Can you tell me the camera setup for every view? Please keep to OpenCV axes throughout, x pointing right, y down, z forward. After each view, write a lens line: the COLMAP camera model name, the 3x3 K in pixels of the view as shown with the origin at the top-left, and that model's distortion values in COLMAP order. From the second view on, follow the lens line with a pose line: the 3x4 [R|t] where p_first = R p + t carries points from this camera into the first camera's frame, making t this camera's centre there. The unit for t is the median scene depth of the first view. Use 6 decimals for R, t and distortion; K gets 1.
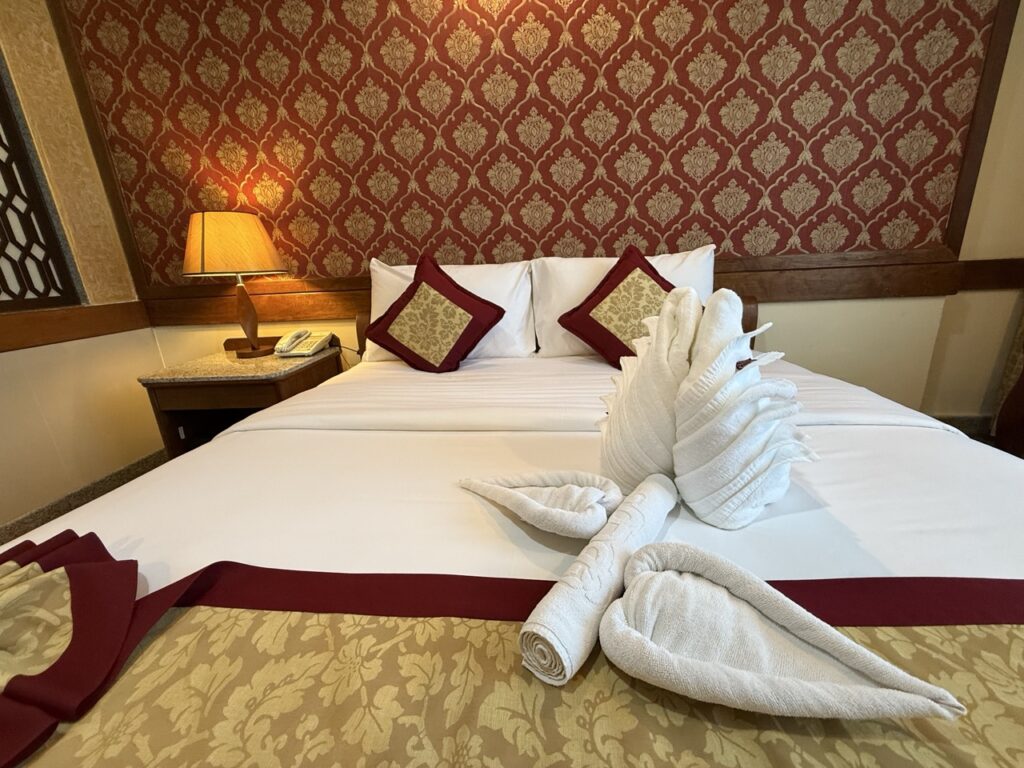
lens RADIAL K [[411.9, 0, 508.3], [0, 411.9, 386.6], [0, 0, 1]] dist [-0.002262, -0.000024]
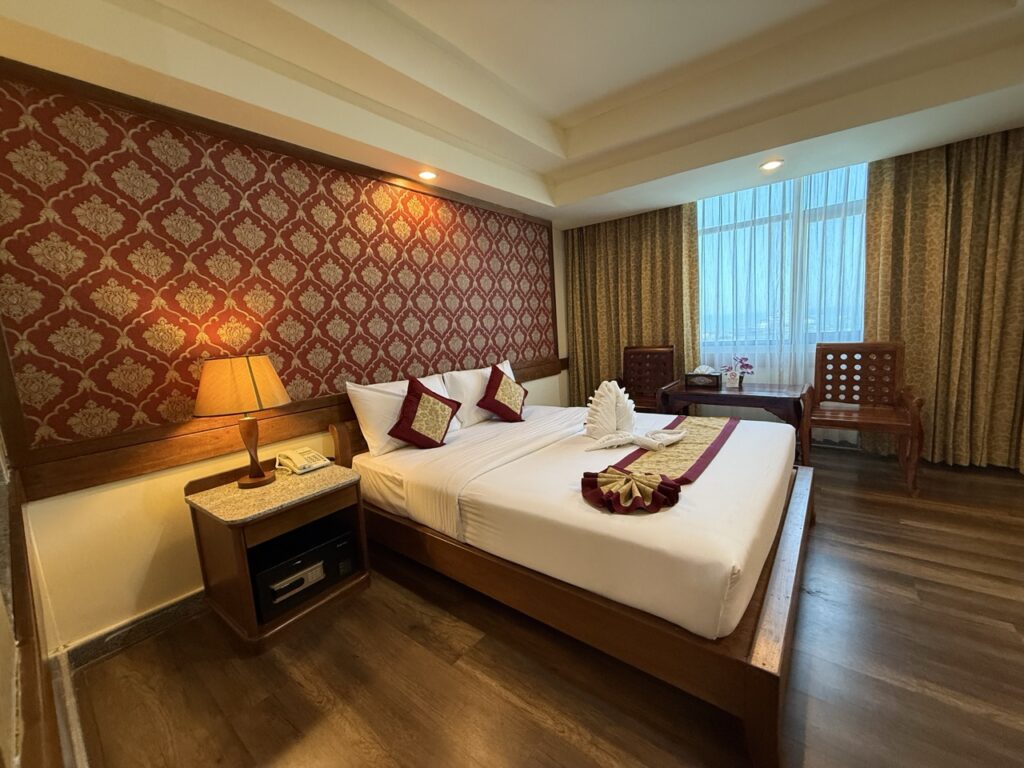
lens RADIAL K [[411.9, 0, 508.4], [0, 411.9, 382.1], [0, 0, 1]] dist [-0.002262, -0.000024]
pose [[0.550969, -0.098141, 0.828735, -1.191468], [0.274863, 0.958992, -0.069171, -0.081168], [-0.787962, 0.265900, 0.555350, -0.146929]]
